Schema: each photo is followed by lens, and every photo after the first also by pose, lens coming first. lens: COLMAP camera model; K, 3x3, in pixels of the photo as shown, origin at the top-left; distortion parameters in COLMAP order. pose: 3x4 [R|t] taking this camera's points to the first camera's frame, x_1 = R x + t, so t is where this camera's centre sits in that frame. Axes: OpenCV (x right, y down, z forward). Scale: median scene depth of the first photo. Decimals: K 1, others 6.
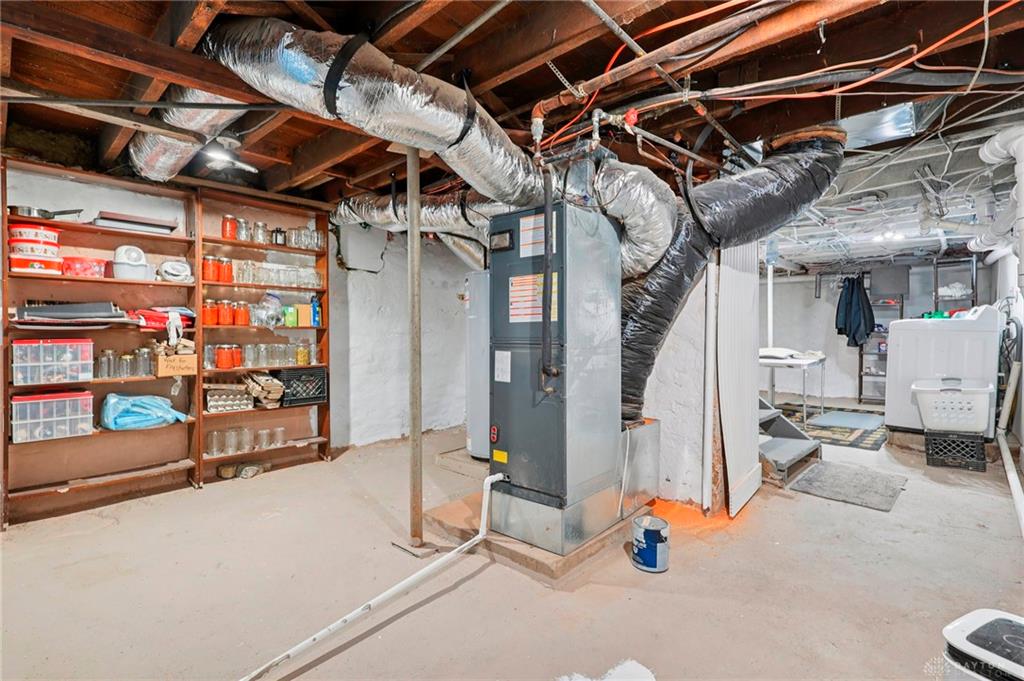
lens RADIAL K [[476.6, 0, 511.4], [0, 476.6, 334.0], [0, 0, 1]] dist [0.000264, 0.001235]
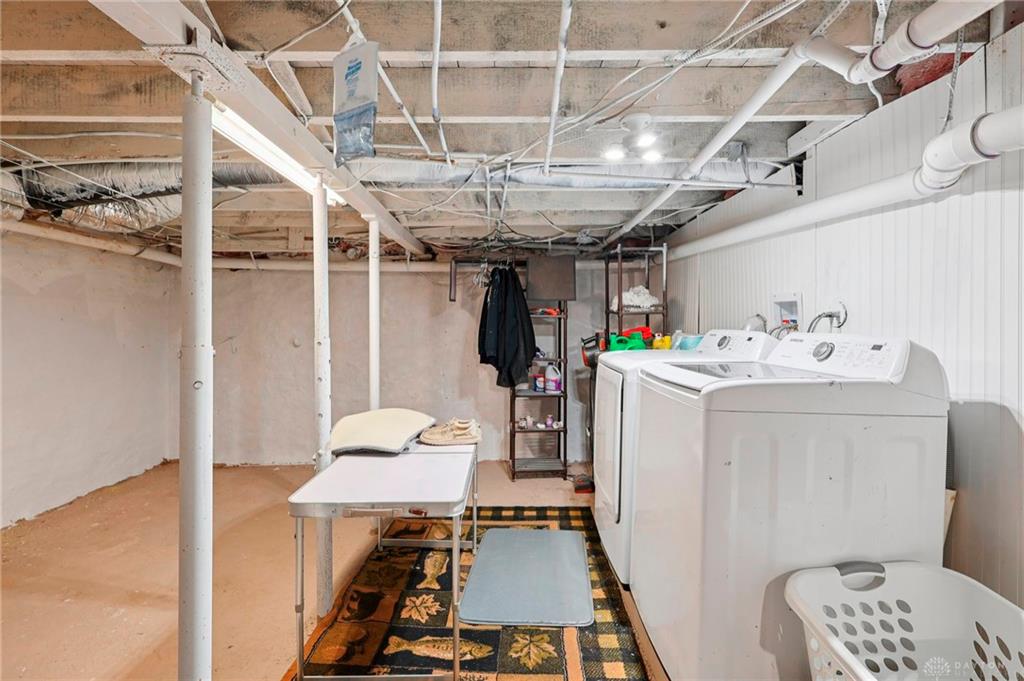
lens RADIAL K [[476.6, 0, 509.2], [0, 476.6, 333.4], [0, 0, 1]] dist [0.000264, 0.001235]
pose [[0.732915, -0.001933, 0.680318, 0.310020], [0.000600, 0.999997, 0.002195, -0.038791], [-0.680320, -0.001200, 0.732914, 0.548810]]
